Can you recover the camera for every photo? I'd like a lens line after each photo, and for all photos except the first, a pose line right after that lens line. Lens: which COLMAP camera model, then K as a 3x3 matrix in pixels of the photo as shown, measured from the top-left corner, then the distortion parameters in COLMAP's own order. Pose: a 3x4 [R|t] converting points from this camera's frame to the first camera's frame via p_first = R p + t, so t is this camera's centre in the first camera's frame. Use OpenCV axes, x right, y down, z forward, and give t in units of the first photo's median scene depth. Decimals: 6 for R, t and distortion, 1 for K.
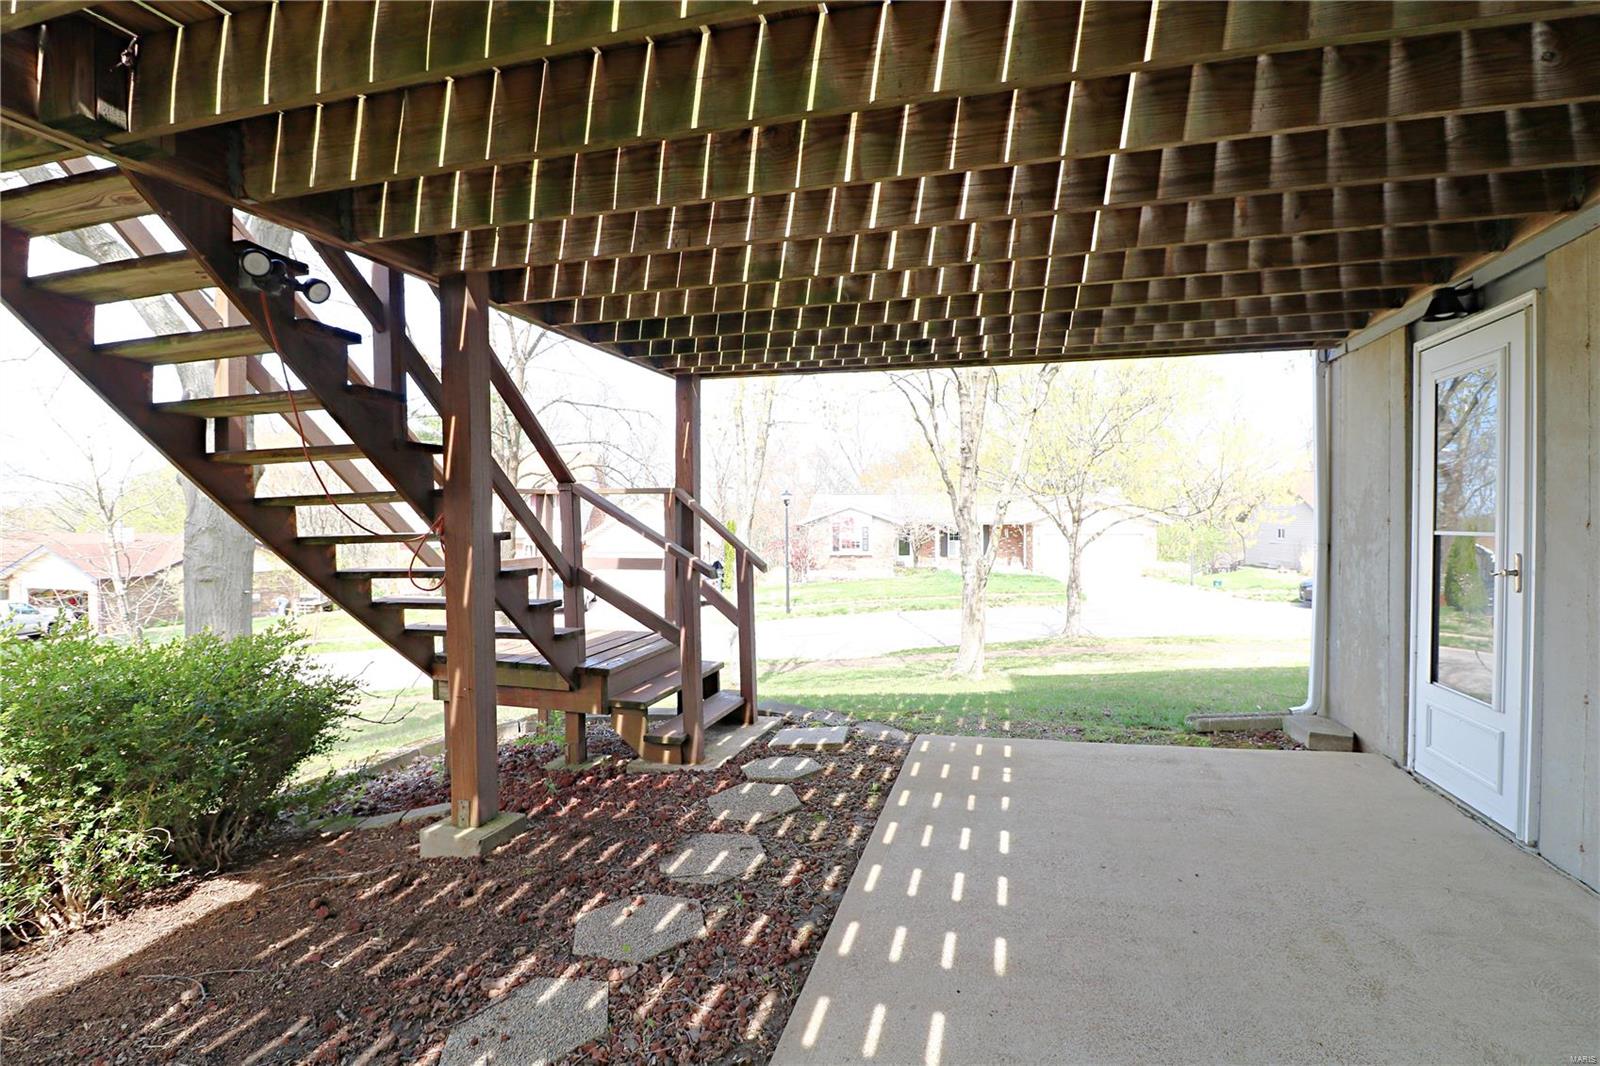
lens RADIAL K [[751.0, 0, 801.4], [0, 751.0, 527.2], [0, 0, 1]] dist [-0.005009, -0.009107]
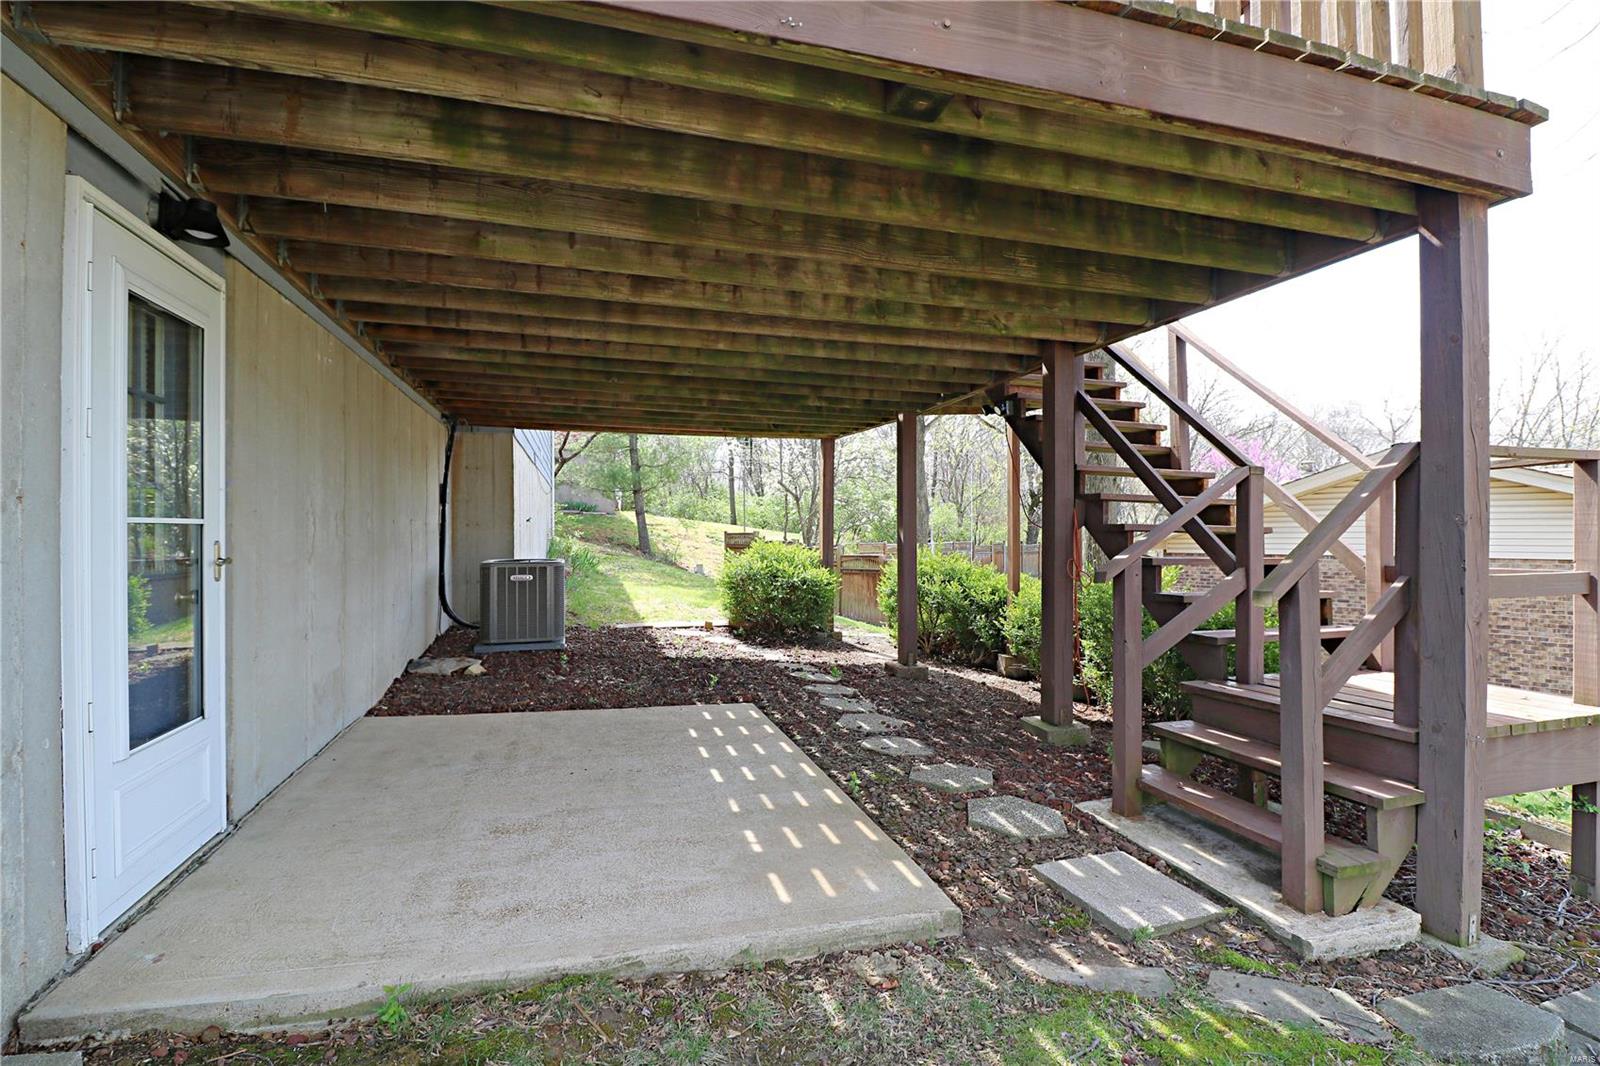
lens RADIAL K [[751.0, 0, 800.6], [0, 751.0, 529.7], [0, 0, 1]] dist [-0.005009, -0.009107]
pose [[-0.846704, 0.001842, -0.532060, 0.684771], [-0.004343, 0.999937, 0.010372, 0.010700], [0.532046, 0.011093, -0.846643, 1.794548]]
